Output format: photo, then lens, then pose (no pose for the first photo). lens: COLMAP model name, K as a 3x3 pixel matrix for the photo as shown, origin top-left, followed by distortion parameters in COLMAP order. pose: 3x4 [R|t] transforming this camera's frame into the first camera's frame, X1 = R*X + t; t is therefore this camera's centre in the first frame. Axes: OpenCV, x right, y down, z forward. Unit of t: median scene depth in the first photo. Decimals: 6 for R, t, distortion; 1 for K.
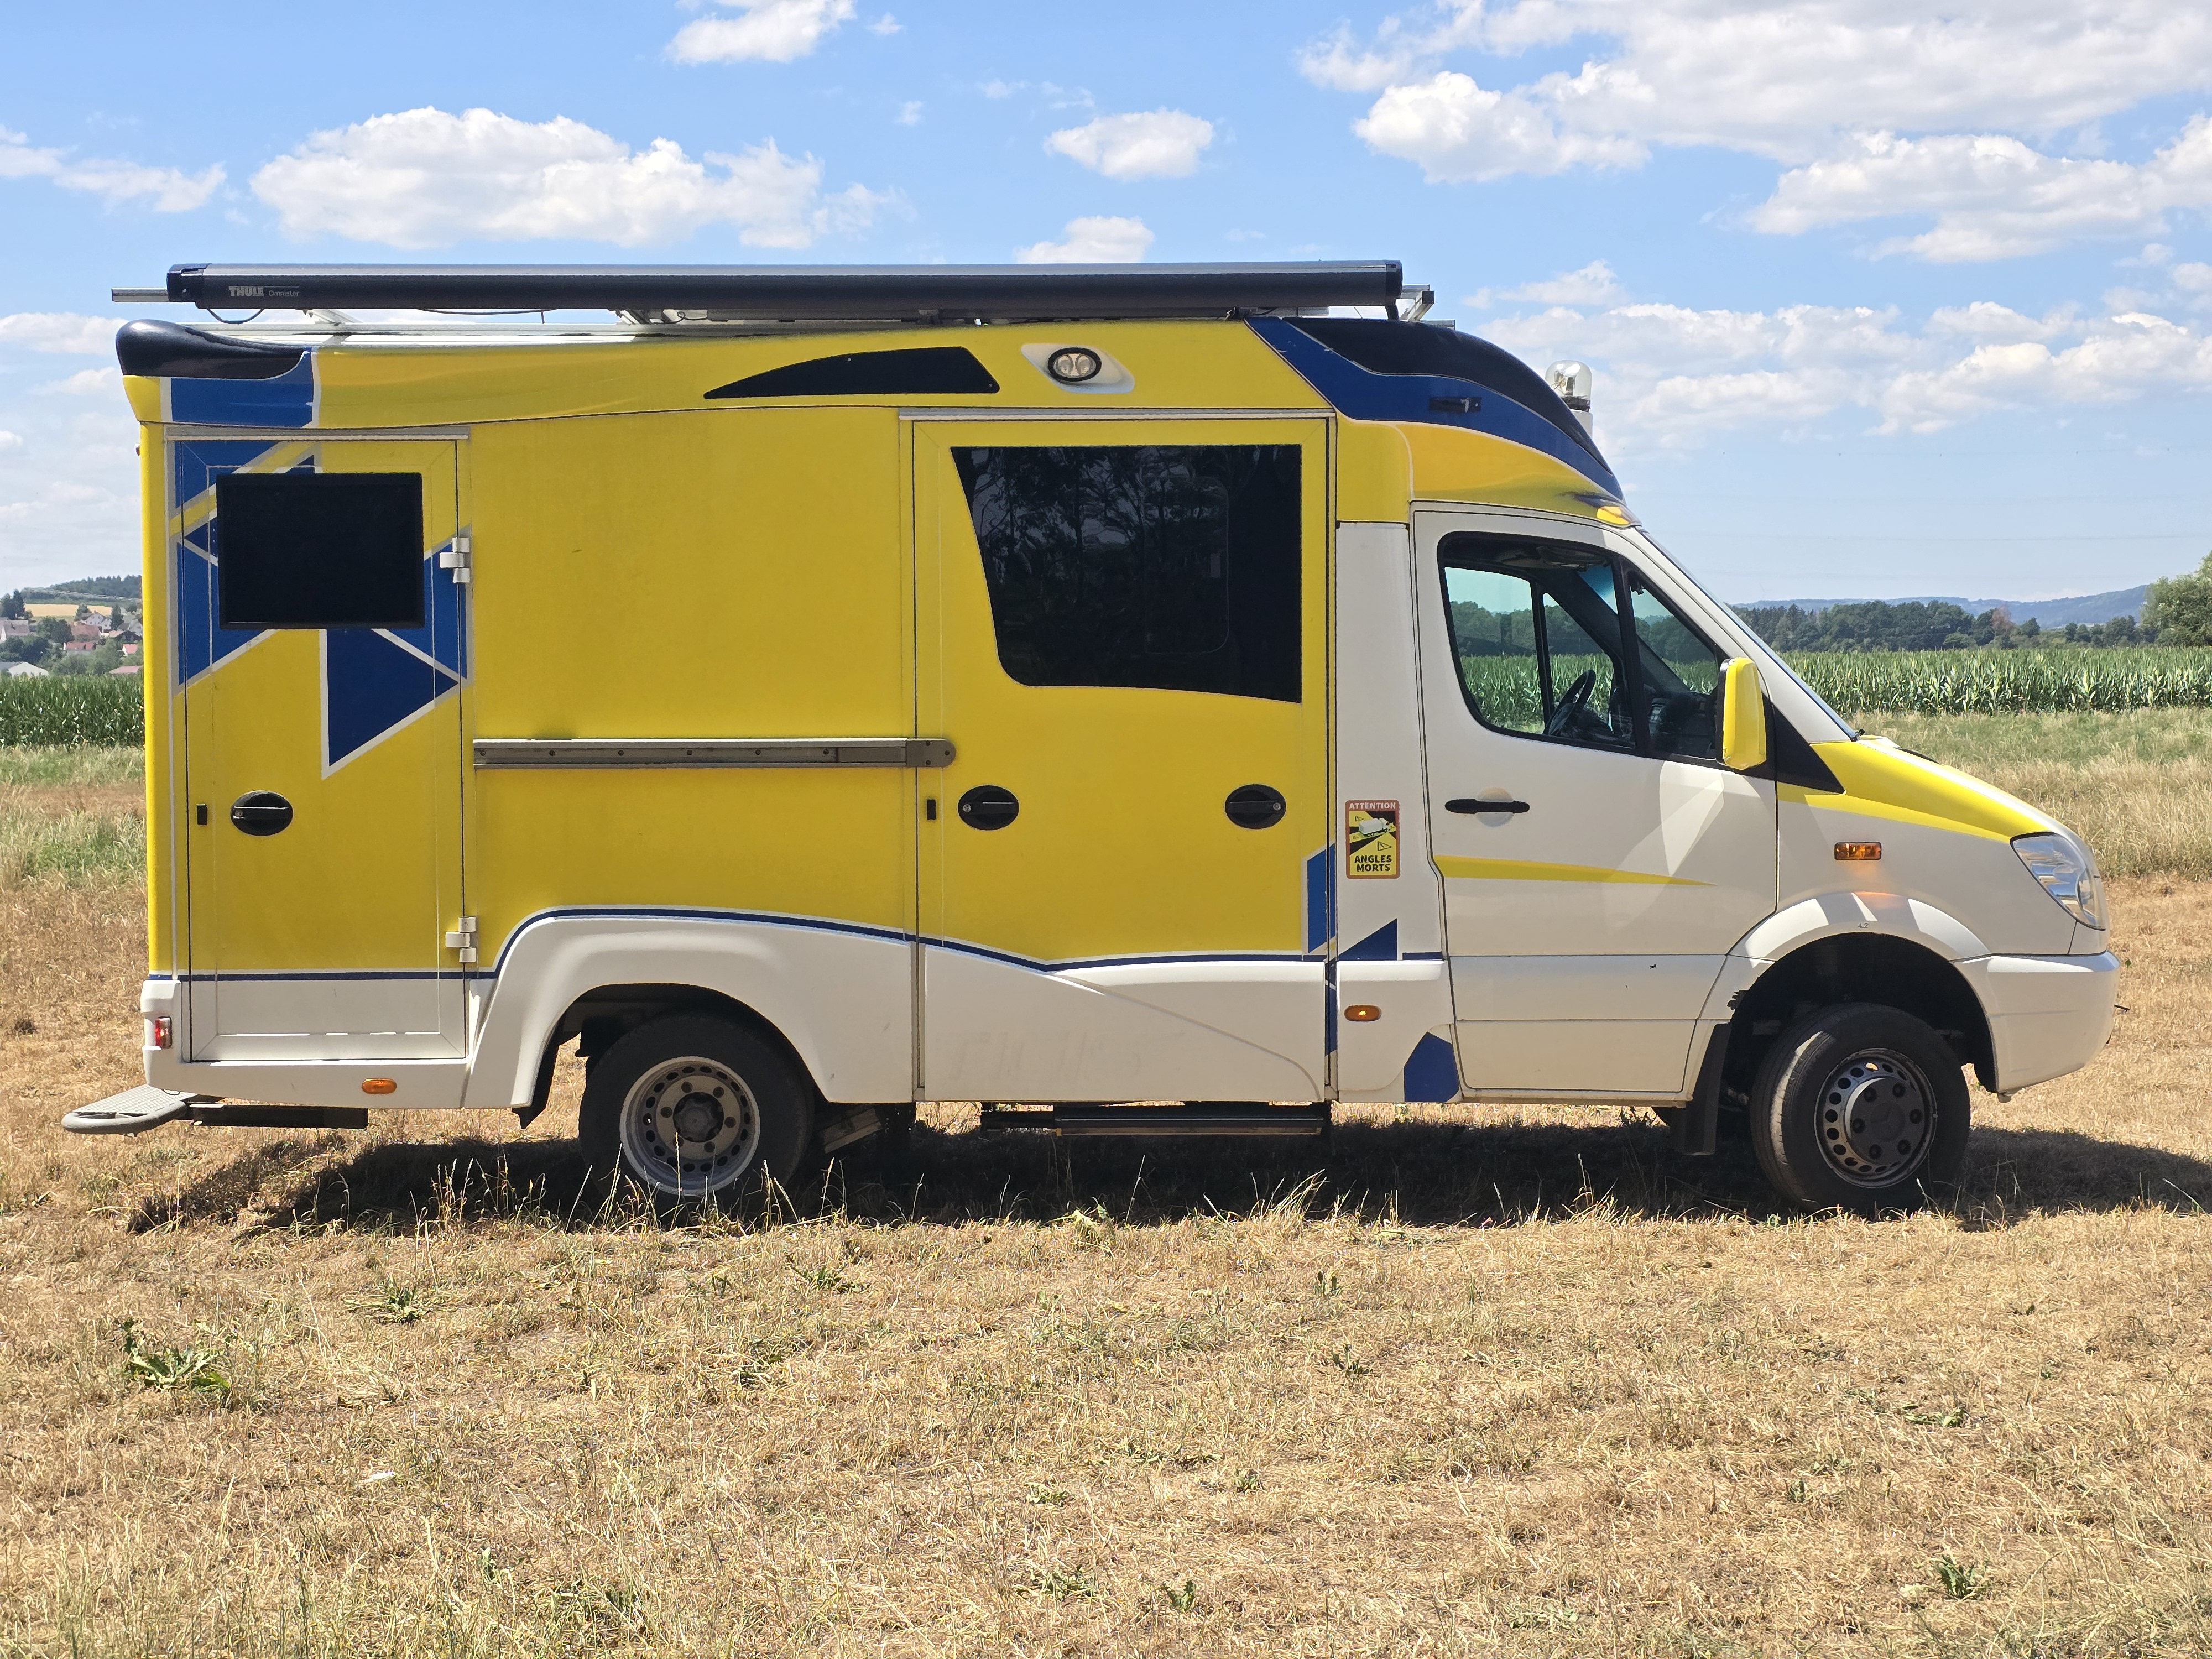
lens RADIAL K [[3016.1, 0, 1070.5], [0, 3016.1, 771.1], [0, 0, 1]] dist [0.102456, 0.000000]
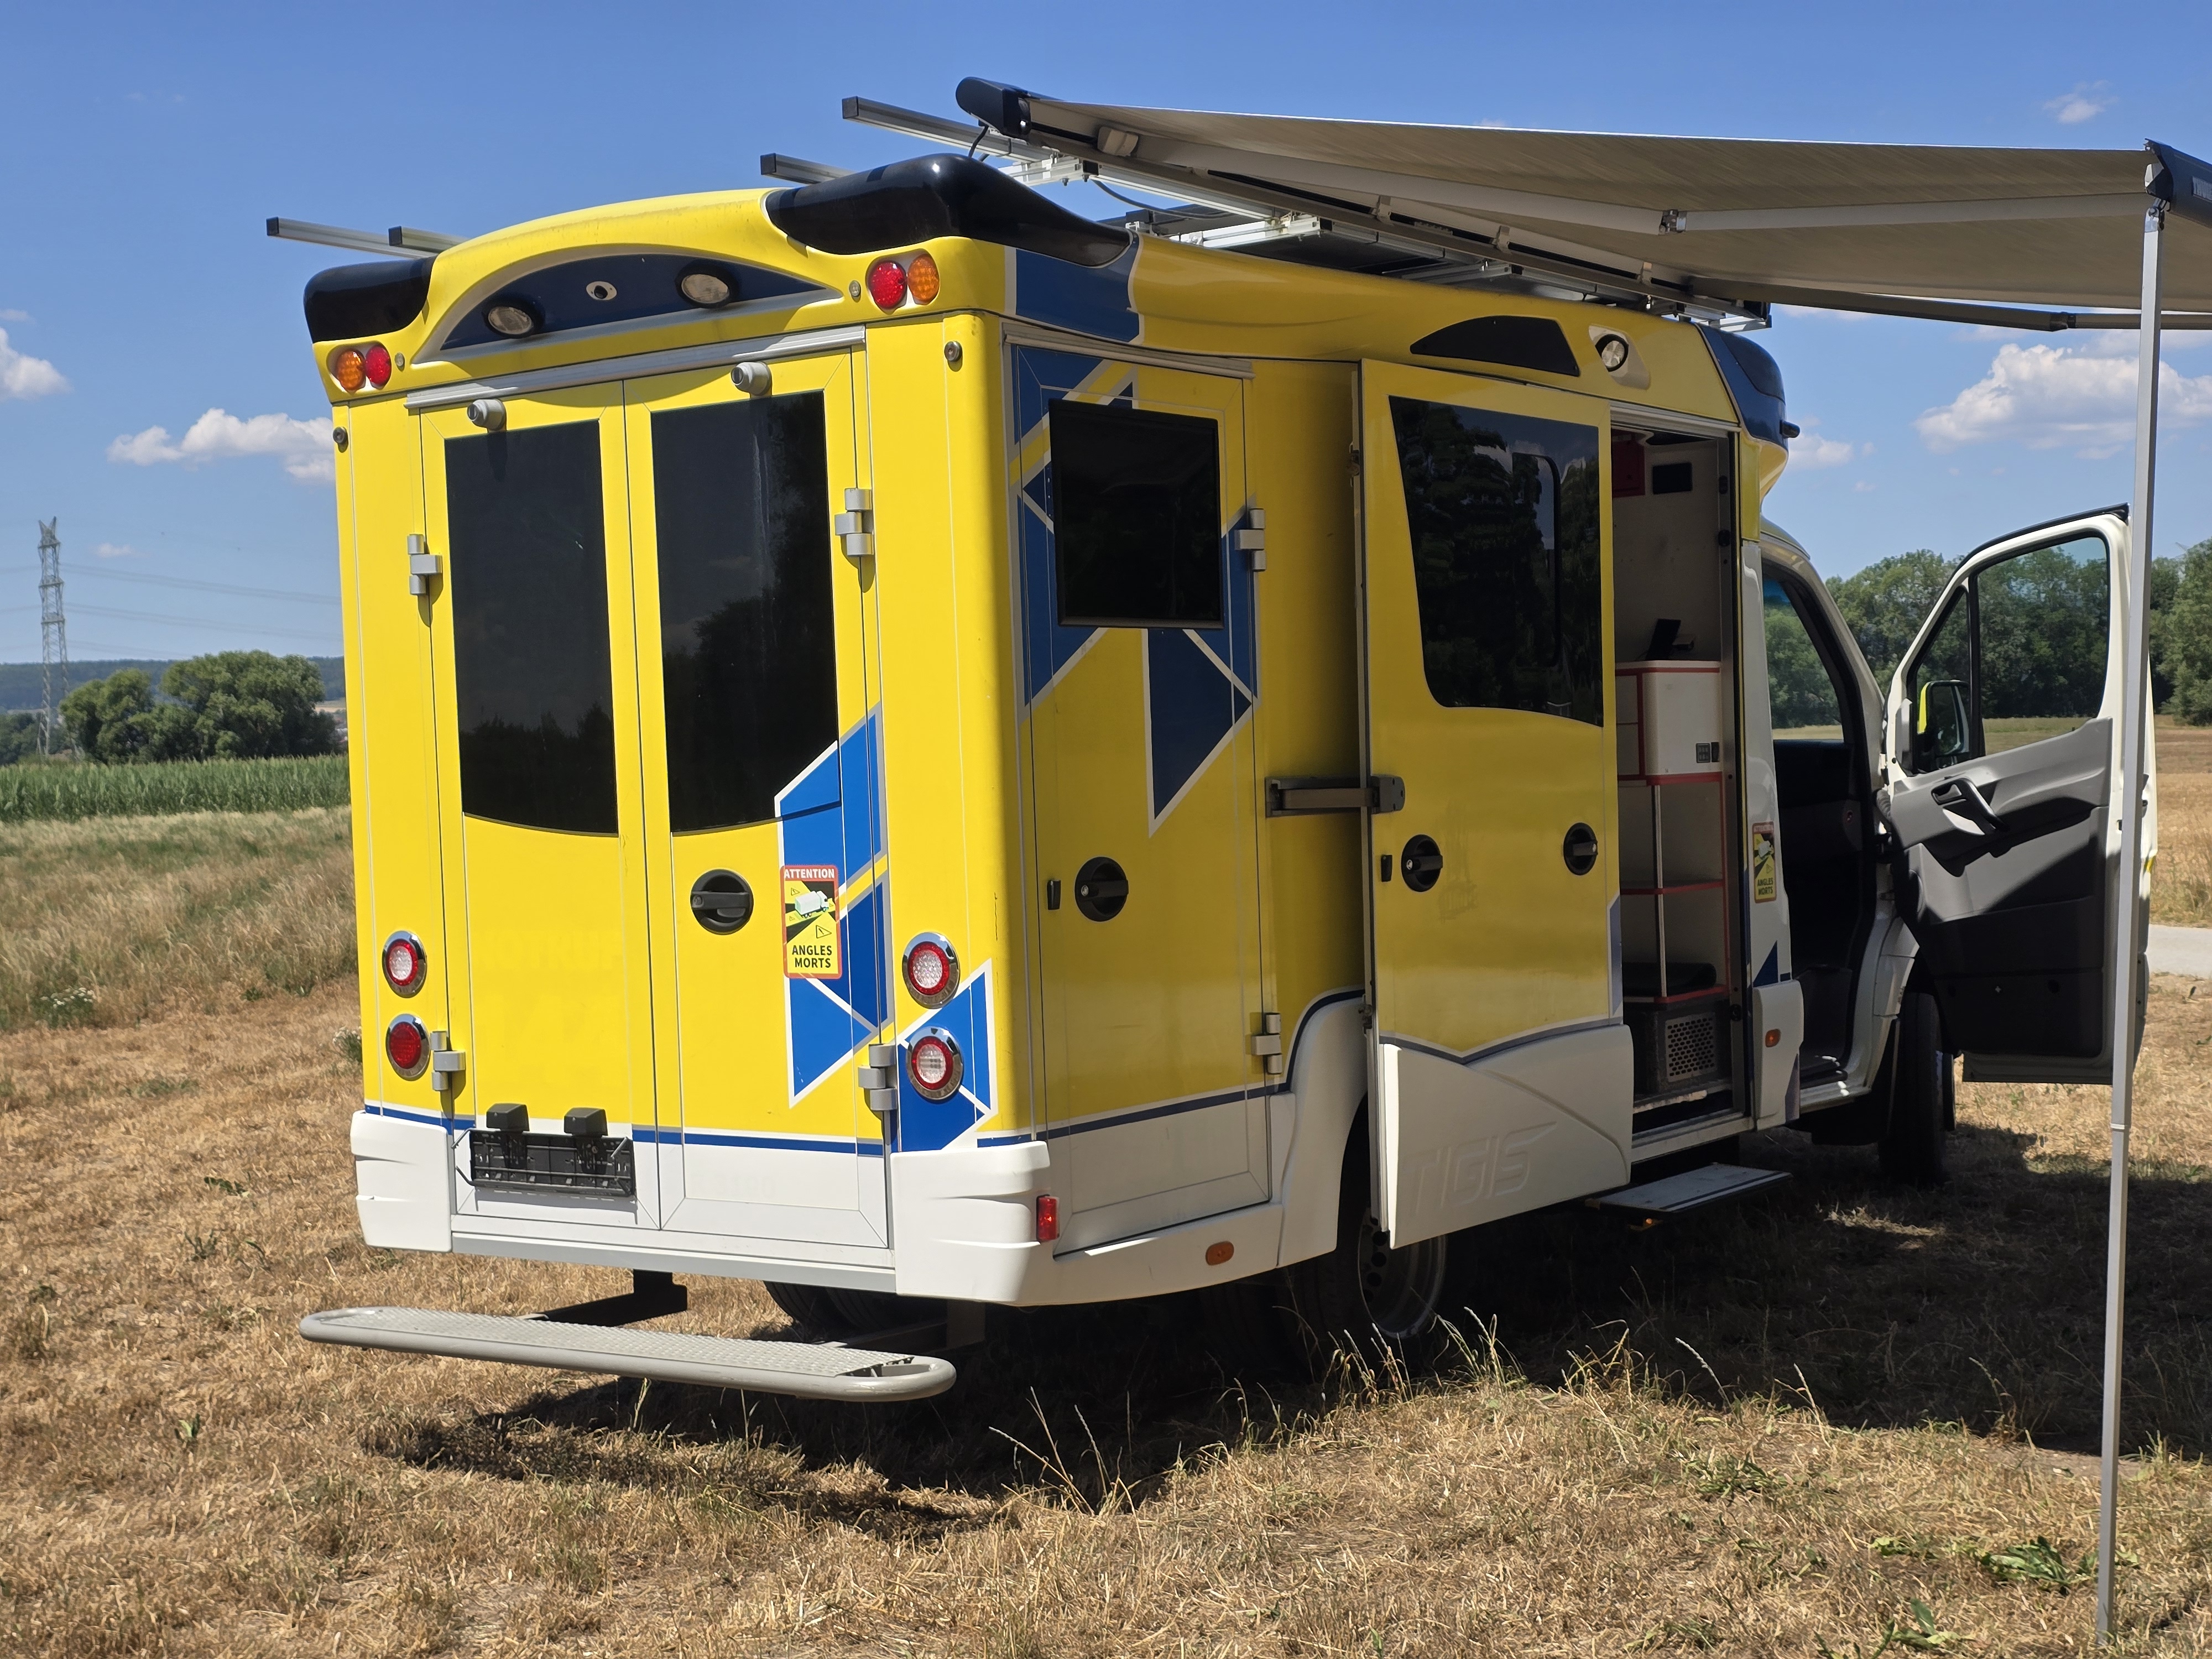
lens RADIAL K [[3016.1, 0, 1180.8], [0, 3016.1, 880.9], [0, 0, 1]] dist [0.102456, 0.000000]
pose [[0.574356, -0.046050, 0.817309, -0.824583], [0.056754, 0.998254, 0.016362, 0.001660], [-0.816636, 0.036988, 0.575967, 0.584316]]
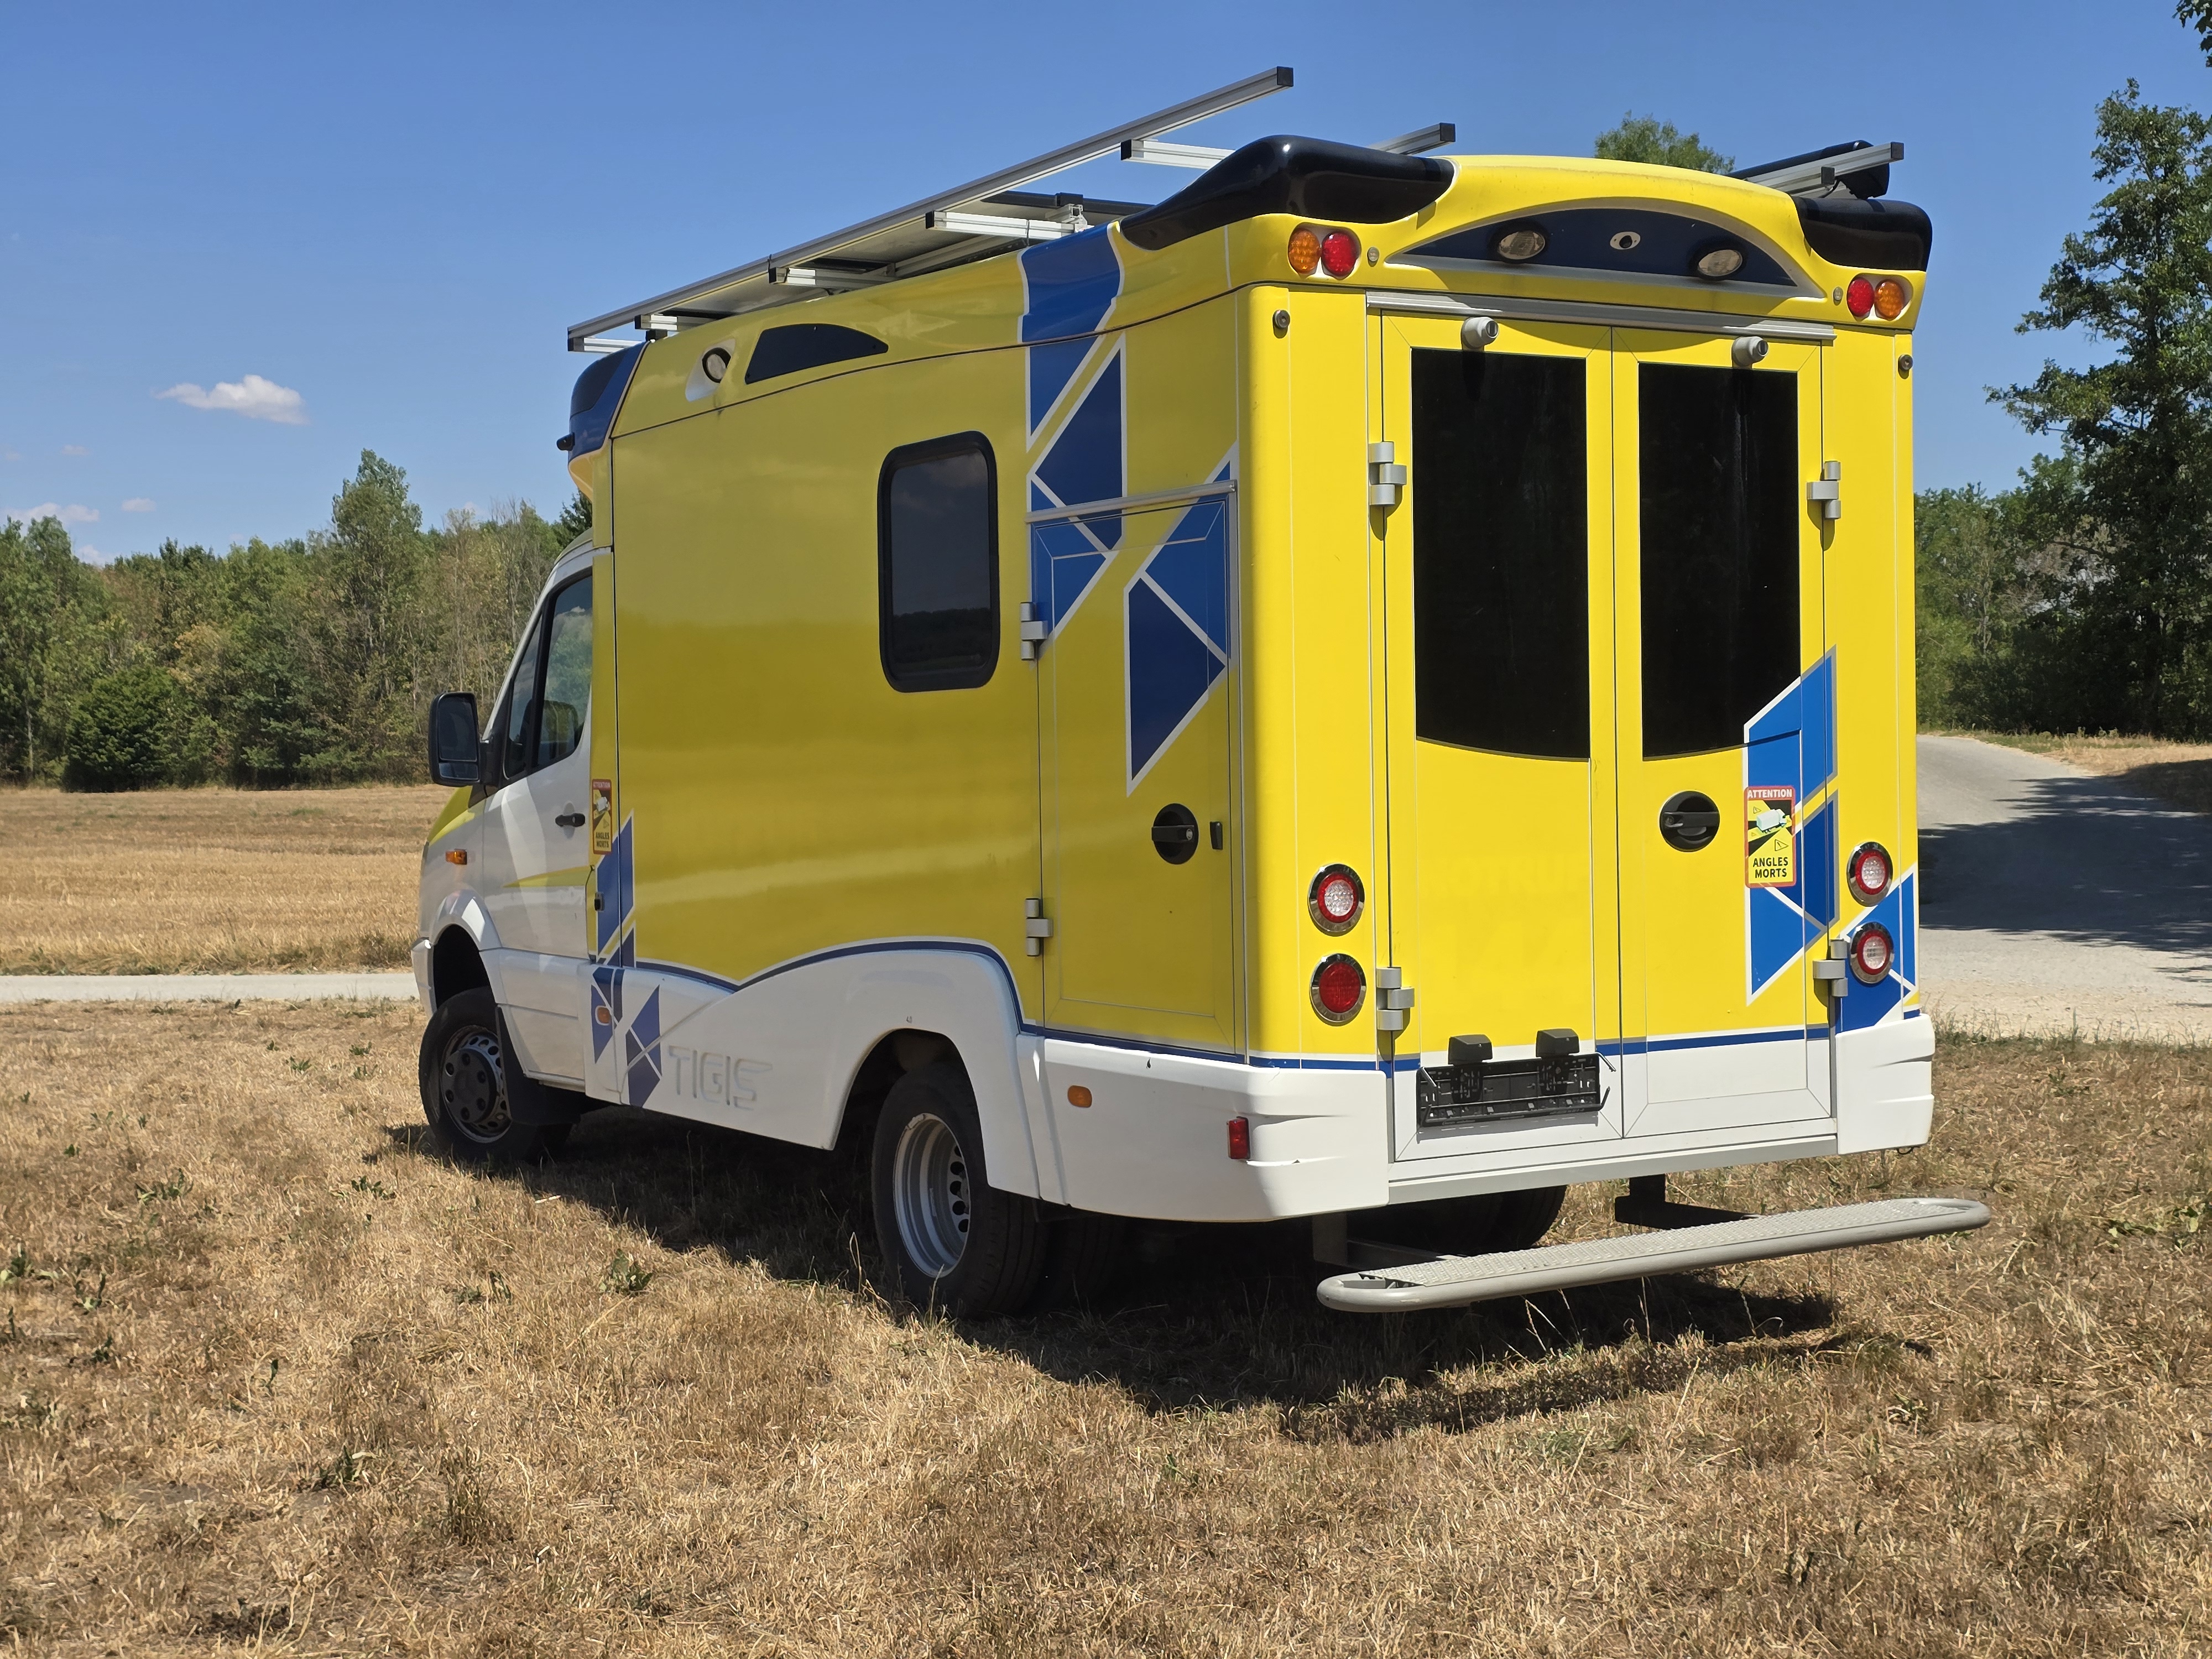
lens RADIAL K [[3016.1, 0, 1086.3], [0, 3016.1, 821.5], [0, 0, 1]] dist [0.102456, 0.000000]
pose [[-0.536884, 0.004446, 0.843645, -0.874575], [0.048326, 0.998506, 0.025493, -0.015027], [-0.842271, 0.054457, -0.536296, 1.629775]]
